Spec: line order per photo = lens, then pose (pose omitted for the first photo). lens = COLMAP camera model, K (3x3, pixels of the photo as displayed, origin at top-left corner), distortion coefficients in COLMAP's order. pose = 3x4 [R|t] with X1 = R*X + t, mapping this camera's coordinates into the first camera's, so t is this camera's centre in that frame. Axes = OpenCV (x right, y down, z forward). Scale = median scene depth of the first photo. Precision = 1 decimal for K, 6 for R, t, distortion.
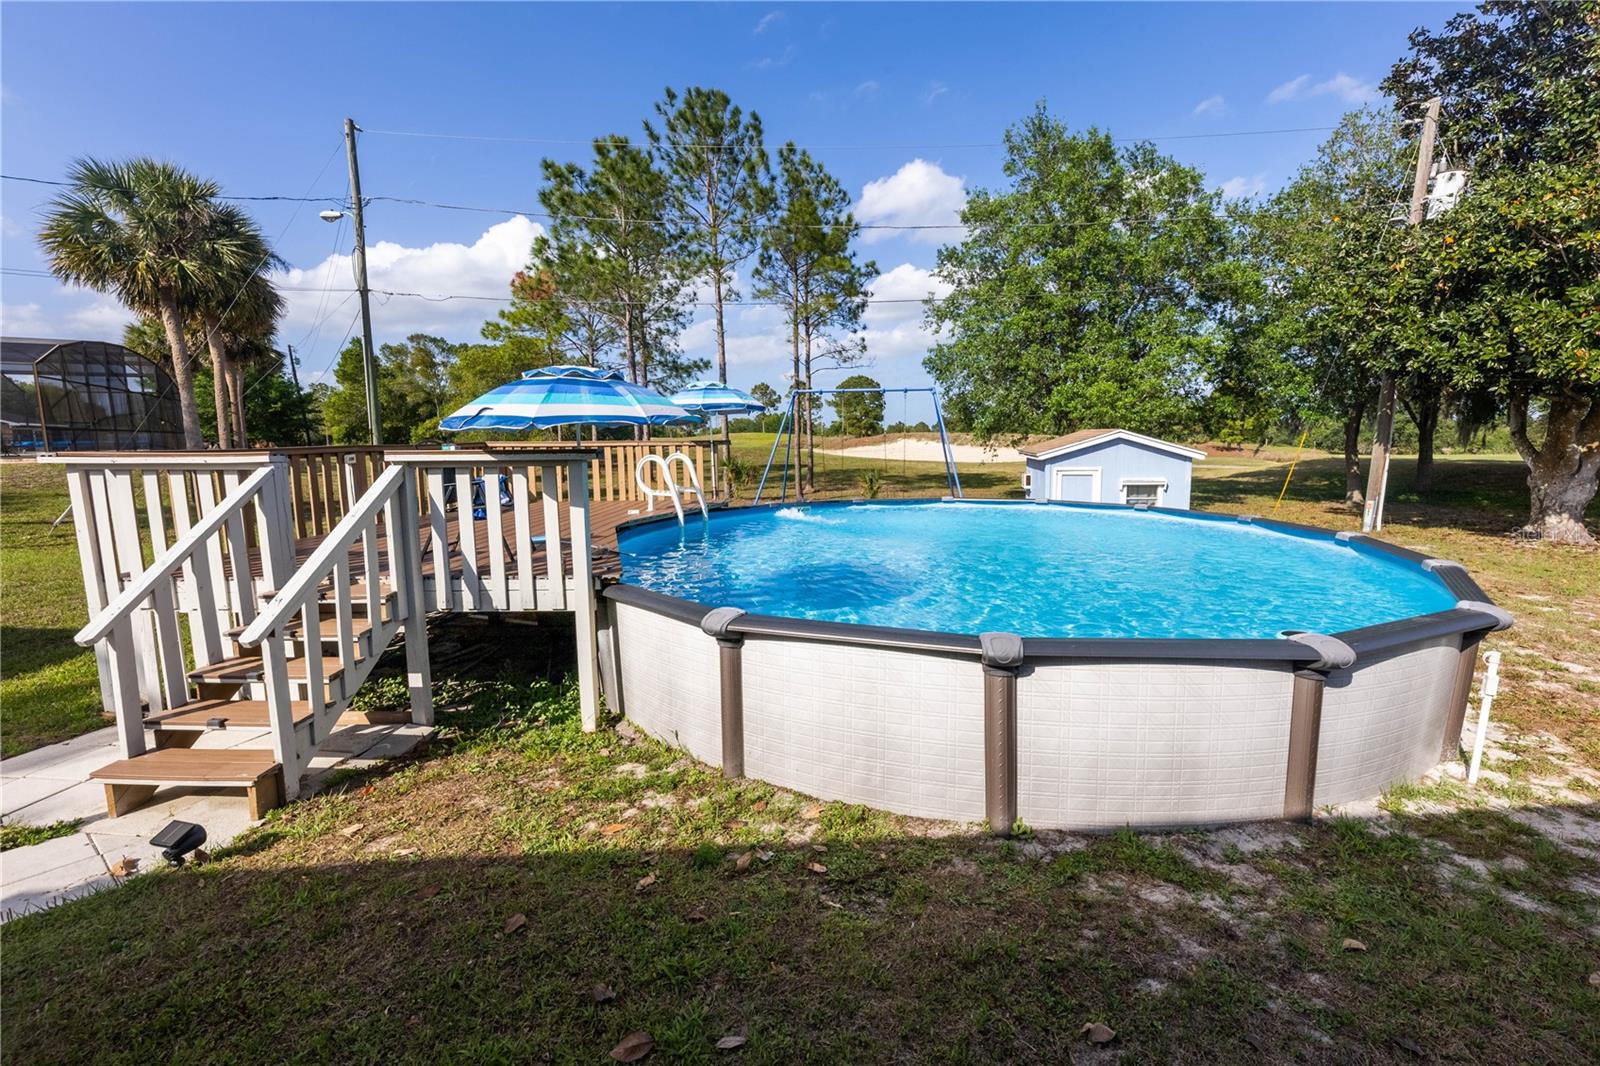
lens RADIAL K [[647.5, 0, 803.3], [0, 647.5, 521.8], [0, 0, 1]] dist [0.001739, 0.000158]
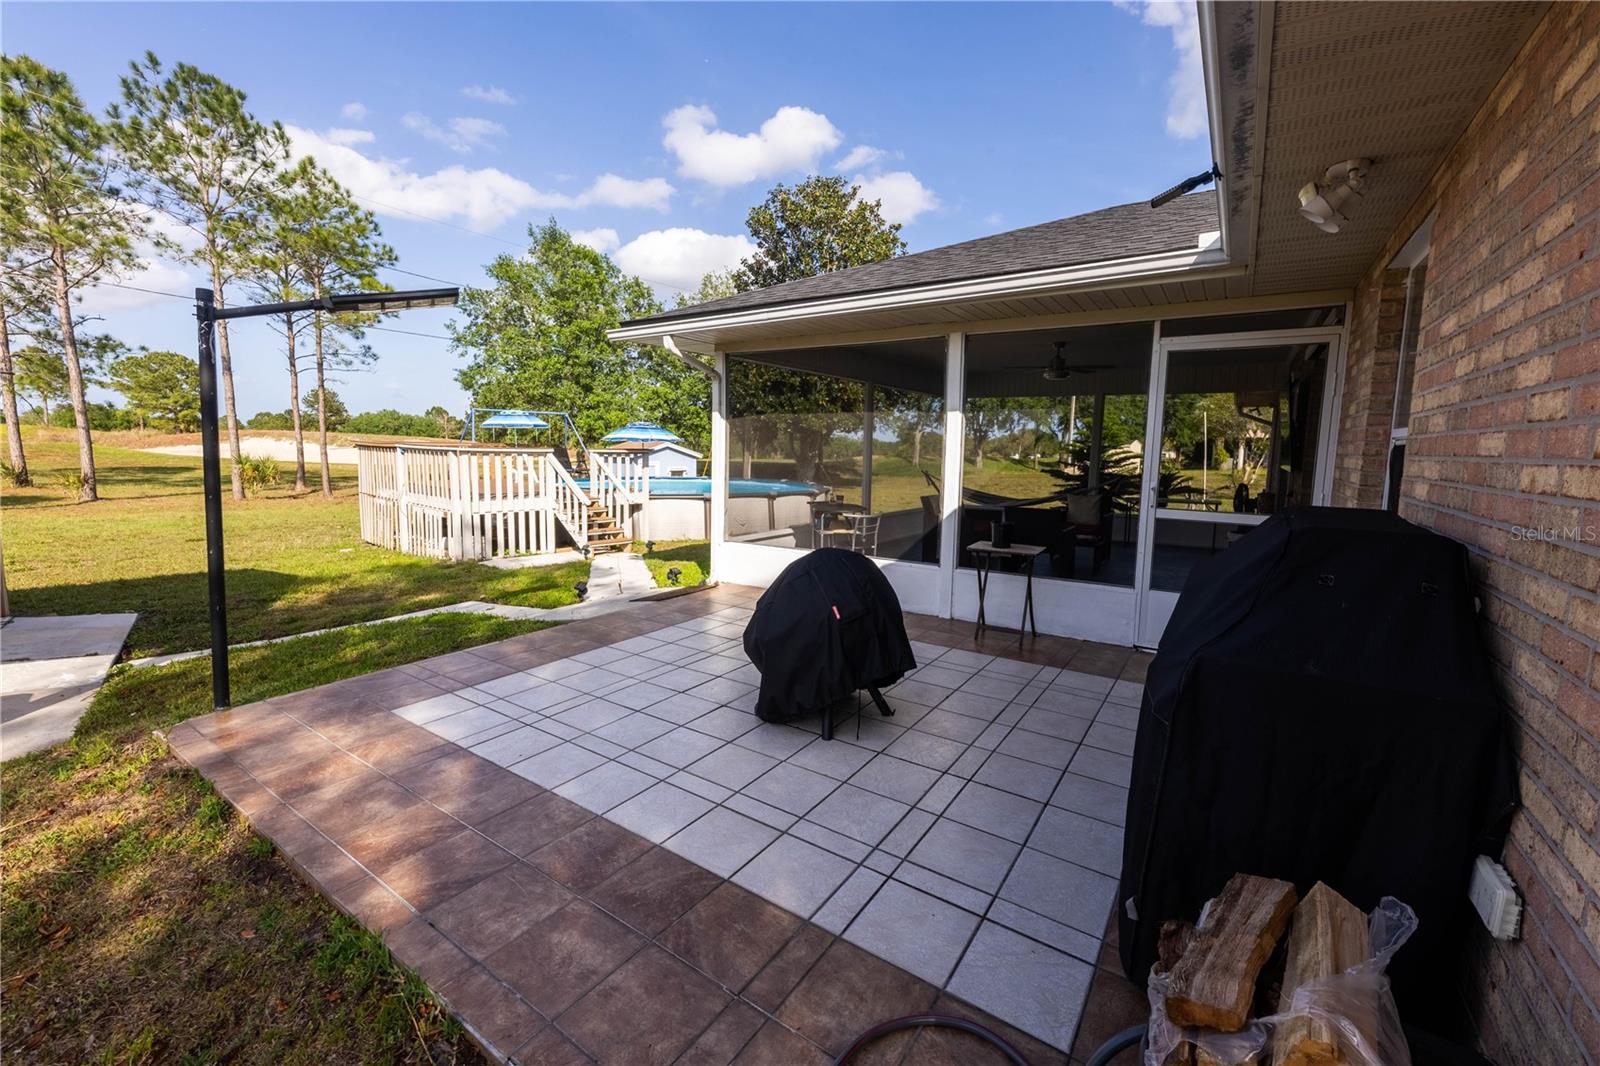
lens RADIAL K [[647.5, 0, 803.3], [0, 647.5, 521.8], [0, 0, 1]] dist [0.001739, 0.000158]
pose [[0.616108, -0.072997, 0.784272, -0.516079], [0.077510, 0.996482, 0.031858, 0.045965], [-0.783839, 0.041161, 0.619598, -0.338980]]
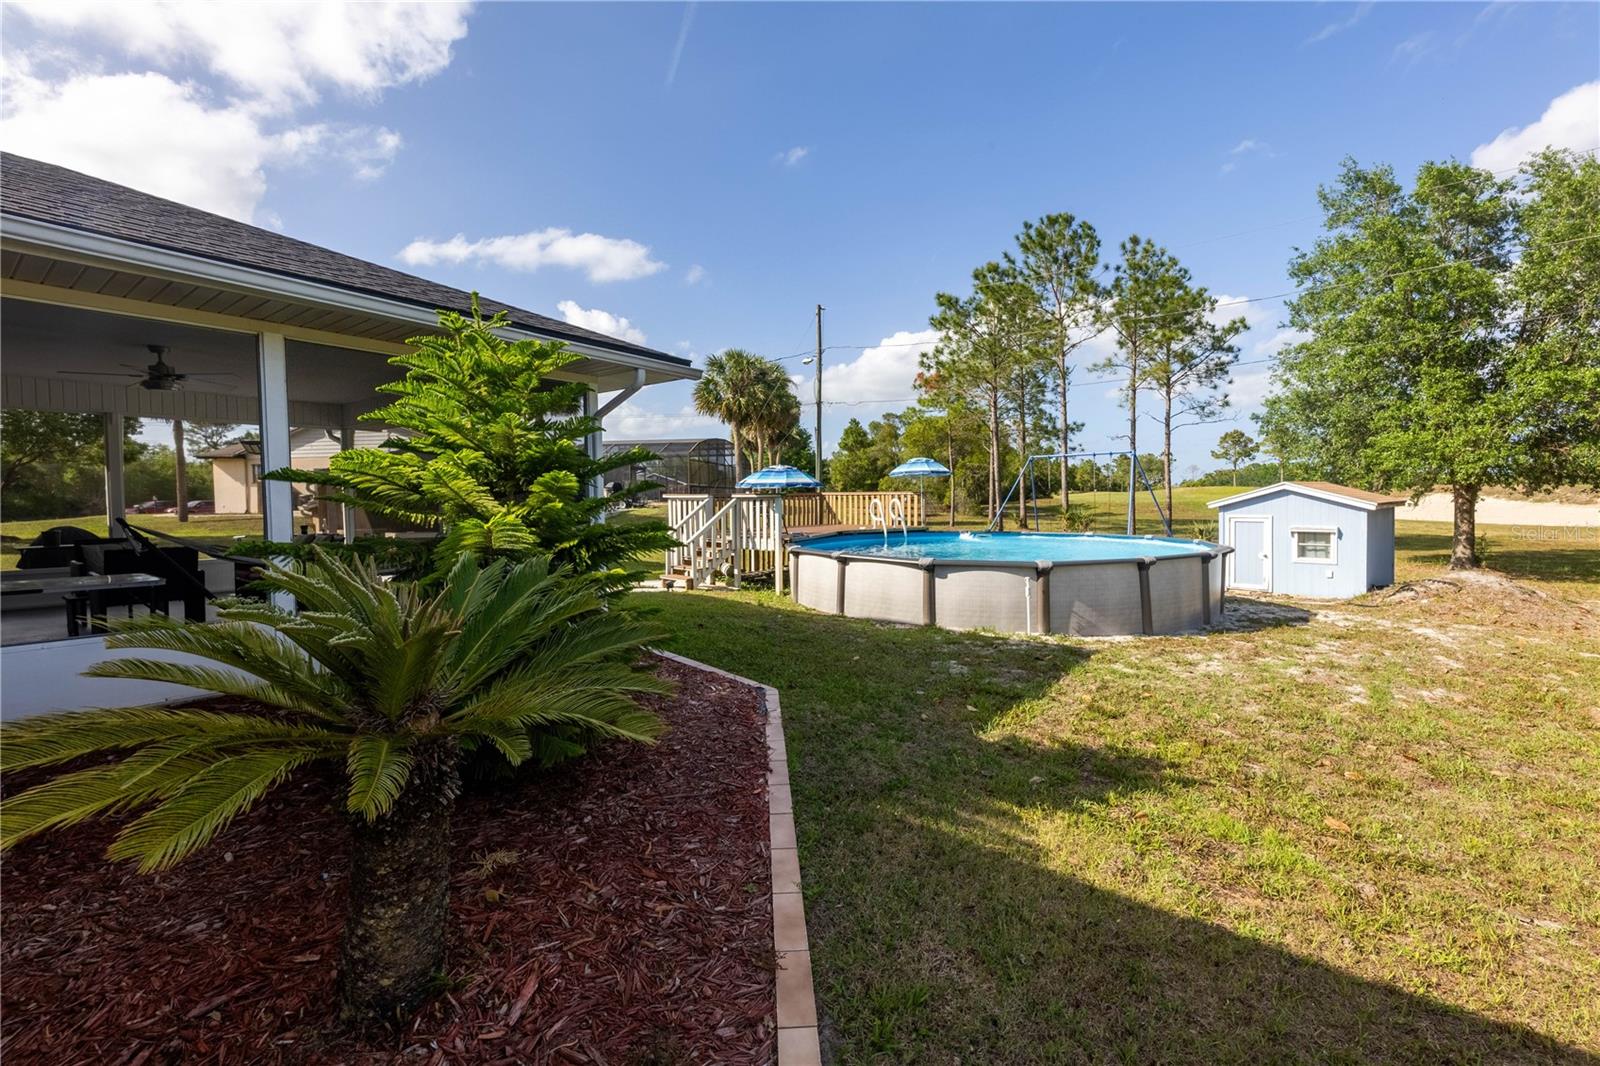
lens RADIAL K [[647.5, 0, 803.3], [0, 647.5, 521.8], [0, 0, 1]] dist [0.001739, 0.000158]
pose [[0.765865, 0.027009, -0.642434, 0.380689], [-0.080276, 0.995317, -0.053855, 0.037030], [0.637971, 0.092817, 0.764446, -0.270475]]
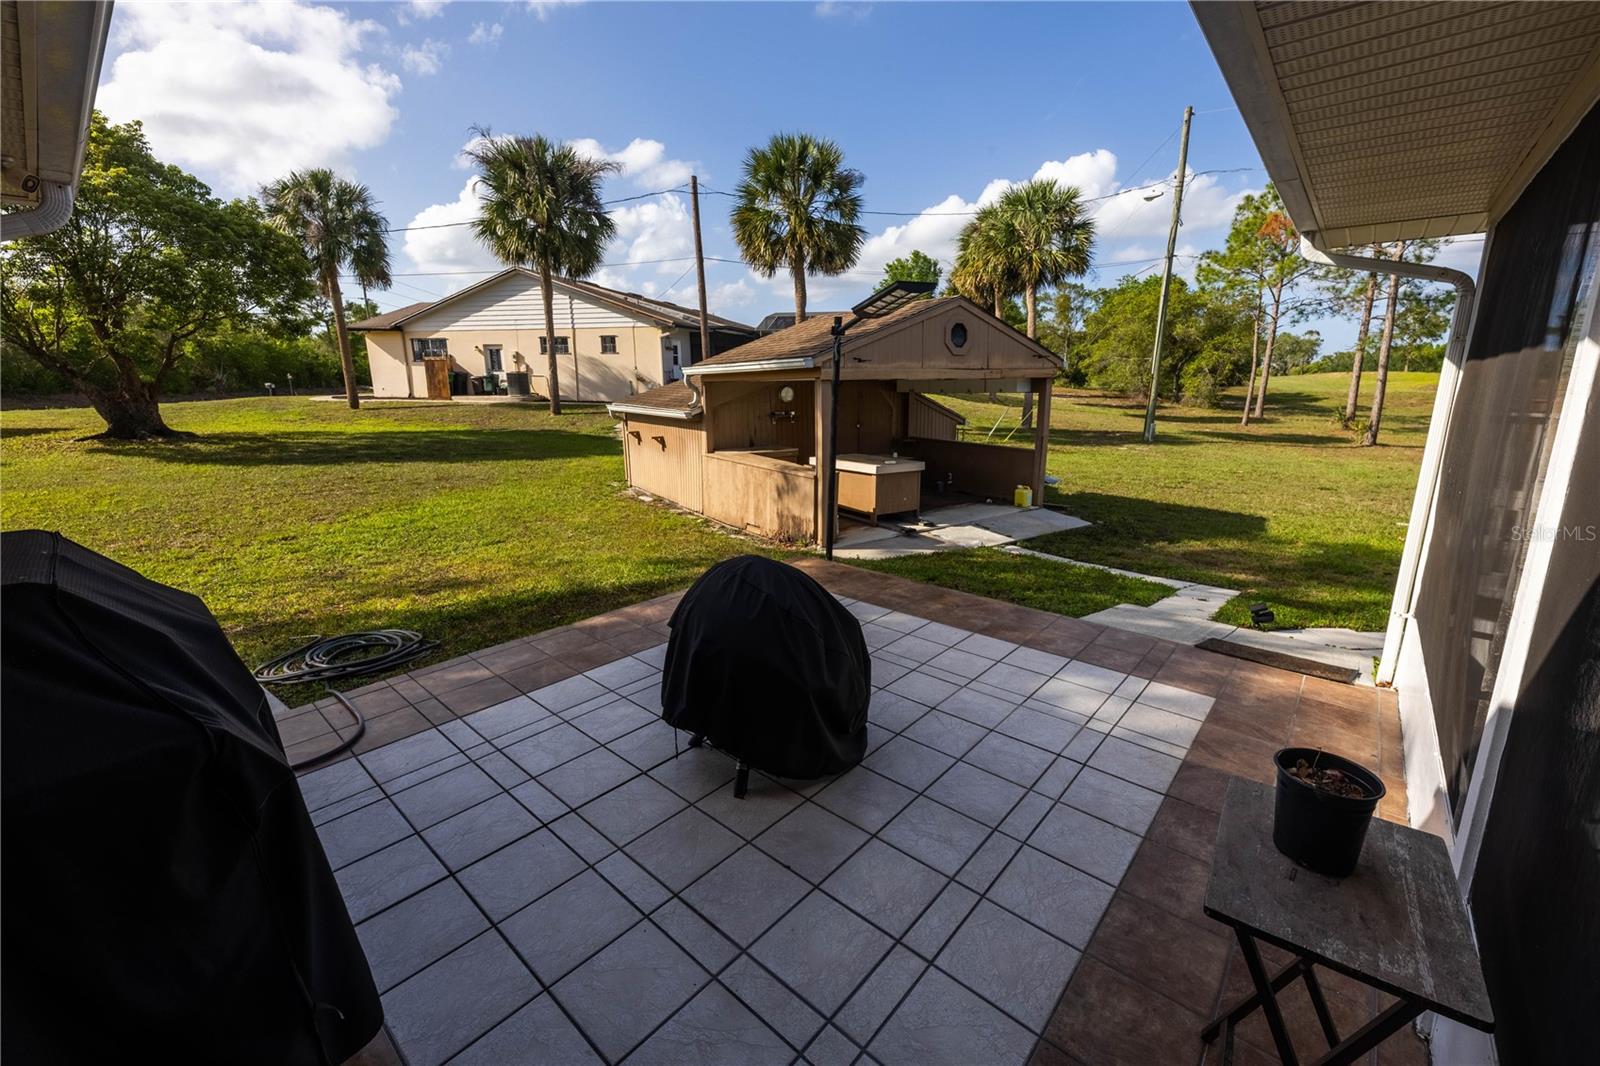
lens RADIAL K [[637.4, 0, 828.0], [0, 637.4, 526.8], [0, 0, 1]] dist [0.002201, -0.000073]
pose [[0.722148, 0.167988, -0.671031, -0.265778], [-0.096742, 0.985057, 0.142491, 0.030497], [0.684940, -0.037983, 0.727608, -0.326336]]
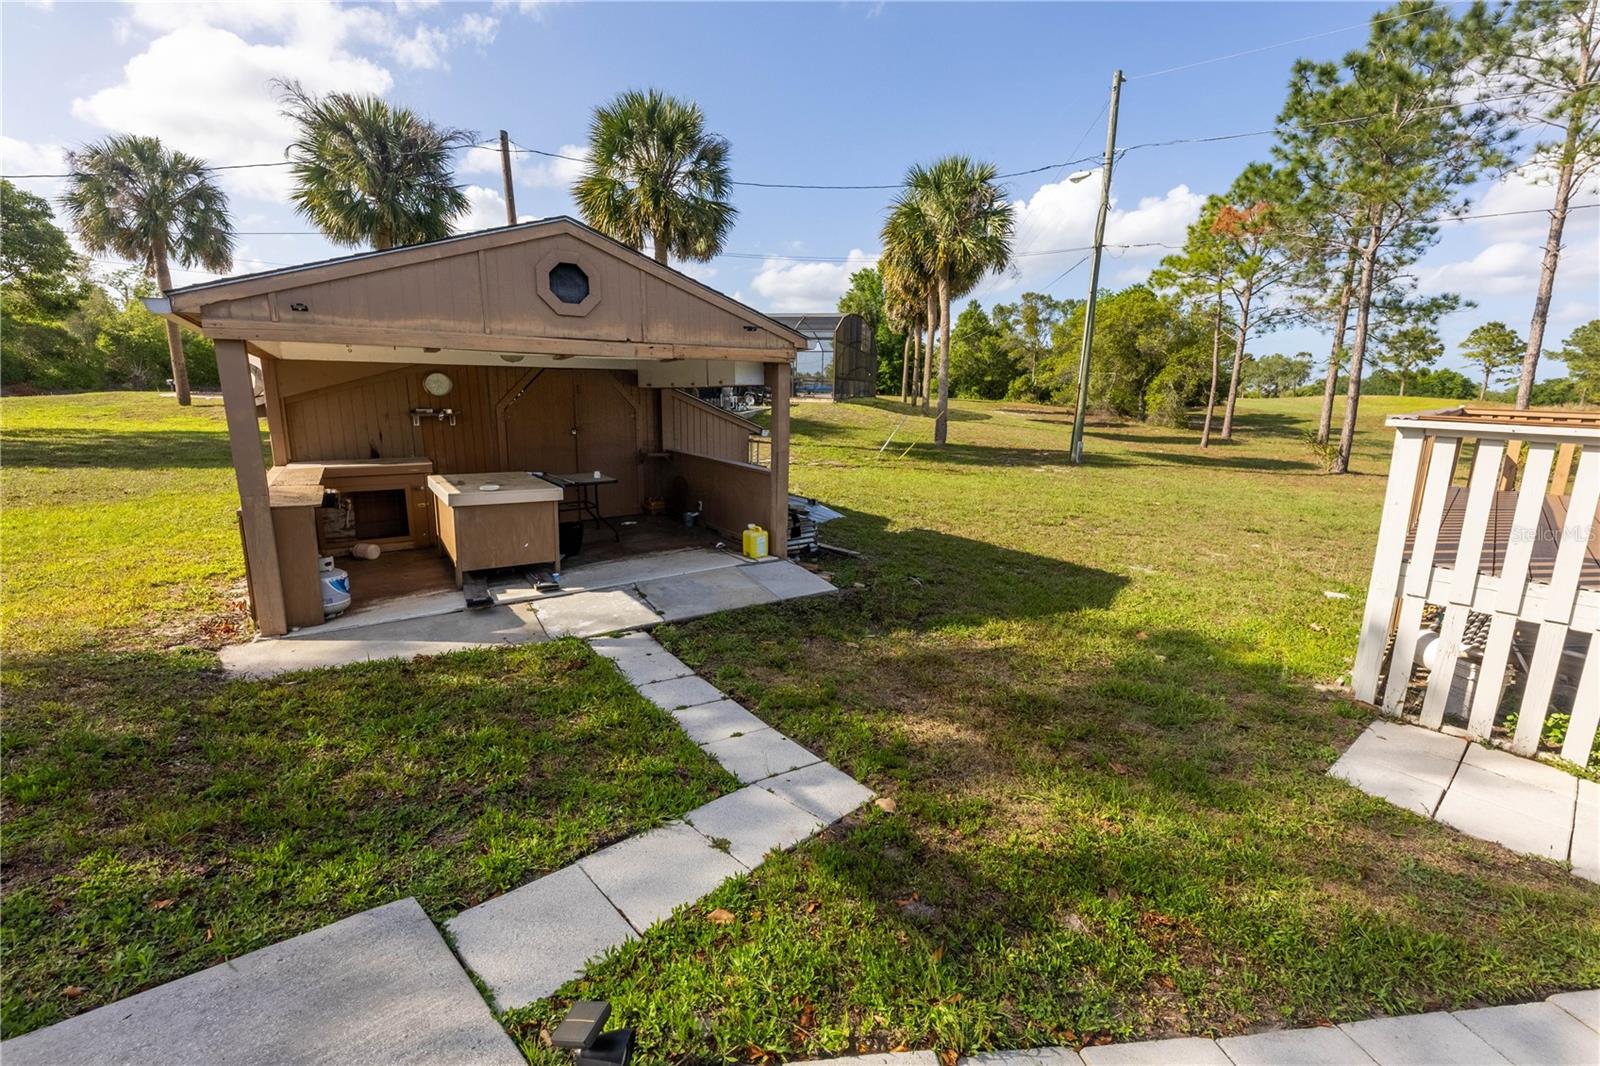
lens RADIAL K [[647.5, 0, 803.3], [0, 647.5, 521.8], [0, 0, 1]] dist [0.001739, 0.000158]
pose [[0.710205, 0.164774, -0.684440, -0.244722], [-0.118875, 0.986331, 0.114102, 0.010030], [0.693886, 0.000327, 0.720085, -0.061248]]
